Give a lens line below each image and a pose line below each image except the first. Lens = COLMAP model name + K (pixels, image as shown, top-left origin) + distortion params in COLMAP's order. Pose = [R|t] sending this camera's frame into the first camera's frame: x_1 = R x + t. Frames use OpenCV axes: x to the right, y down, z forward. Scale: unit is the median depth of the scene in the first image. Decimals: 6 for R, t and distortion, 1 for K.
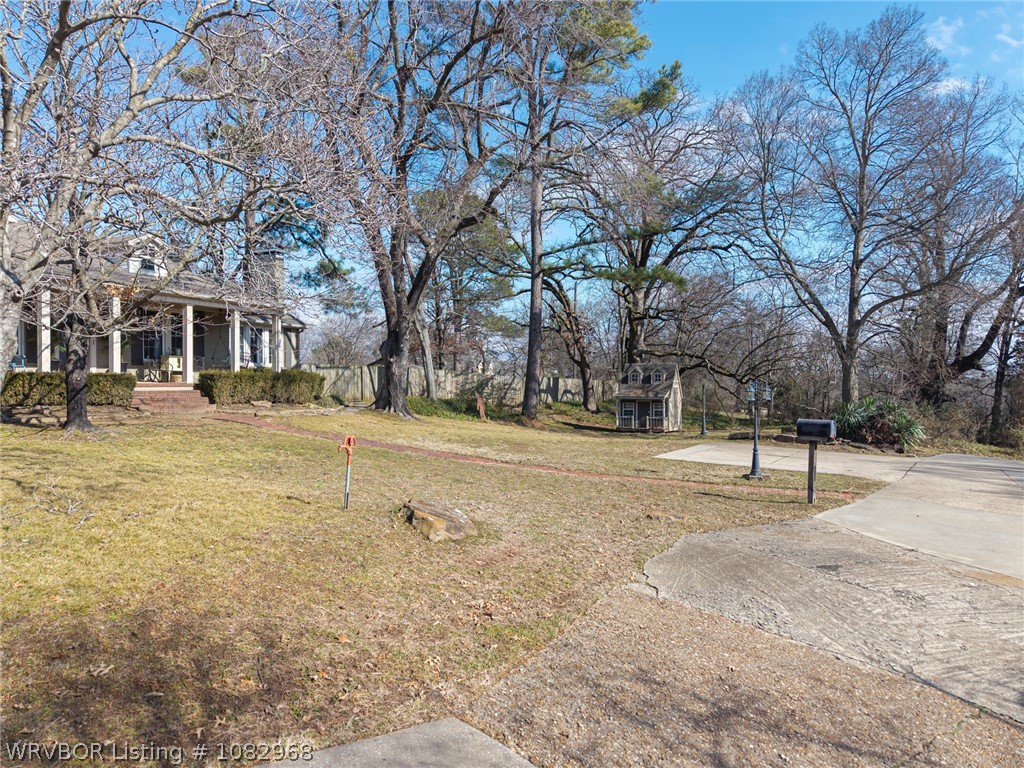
lens RADIAL K [[681.6, 0, 516.2], [0, 681.6, 393.4], [0, 0, 1]] dist [0.042799, -0.042209]
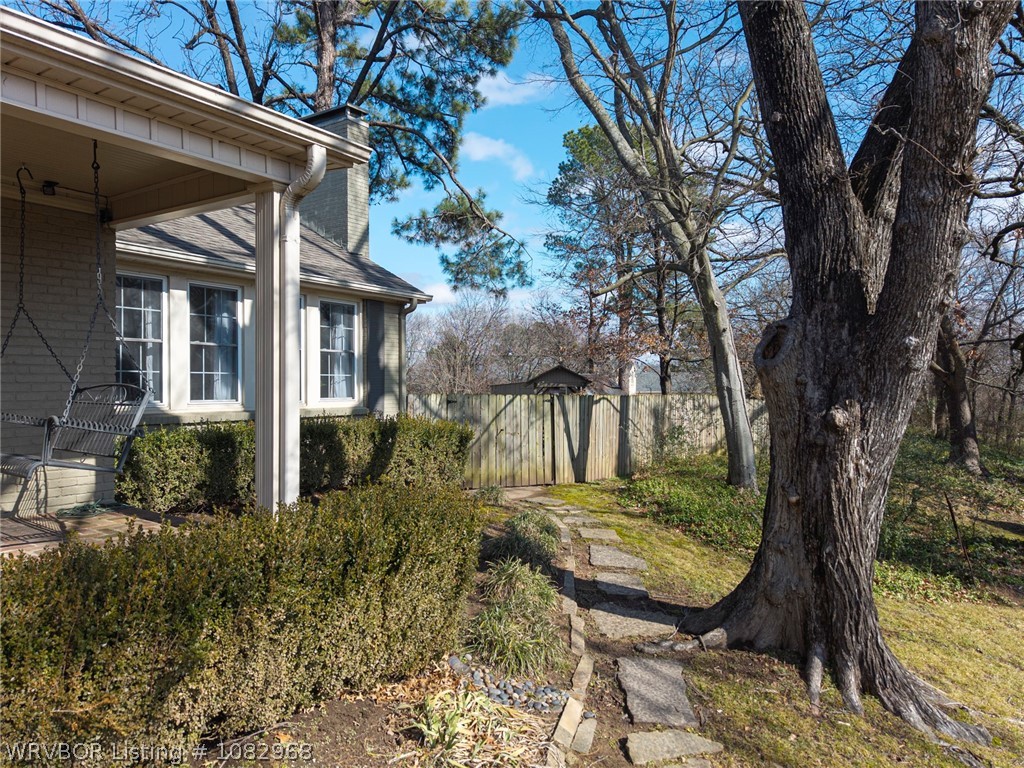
lens RADIAL K [[681.6, 0, 516.2], [0, 681.6, 393.4], [0, 0, 1]] dist [0.042799, -0.042209]
pose [[0.987804, 0.003414, -0.155663, -0.141689], [-0.003194, 0.999994, 0.001667, -0.032691], [0.155668, -0.001150, 0.987809, 0.457520]]
